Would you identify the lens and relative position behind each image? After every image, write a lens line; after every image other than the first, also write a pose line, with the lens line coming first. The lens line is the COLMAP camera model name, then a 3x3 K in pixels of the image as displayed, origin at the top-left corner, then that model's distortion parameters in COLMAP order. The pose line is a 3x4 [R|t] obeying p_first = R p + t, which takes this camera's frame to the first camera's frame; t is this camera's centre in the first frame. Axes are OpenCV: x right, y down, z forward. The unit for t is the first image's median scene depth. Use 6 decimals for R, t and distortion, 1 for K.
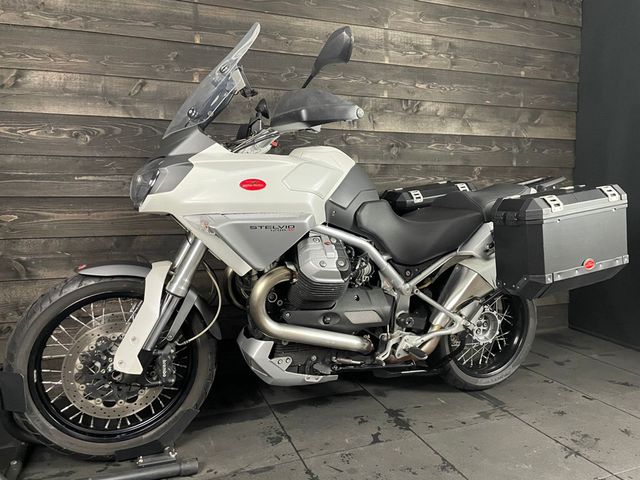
lens RADIAL K [[501.7, 0, 337.4], [0, 501.7, 236.7], [0, 0, 1]] dist [0.066227, -0.098808]
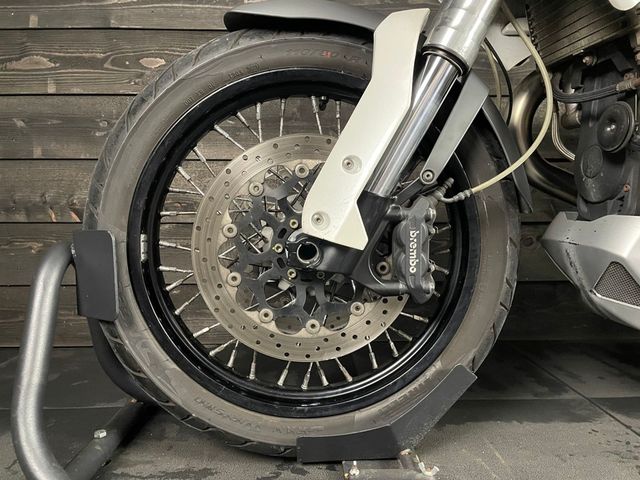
lens RADIAL K [[501.7, 0, 321.2], [0, 501.7, 238.4], [0, 0, 1]] dist [0.066227, -0.098808]
pose [[0.939635, 0.015031, -0.341849, -0.234347], [-0.026126, 0.999270, -0.027873, 0.225375], [0.341181, 0.035121, 0.939341, 0.508830]]
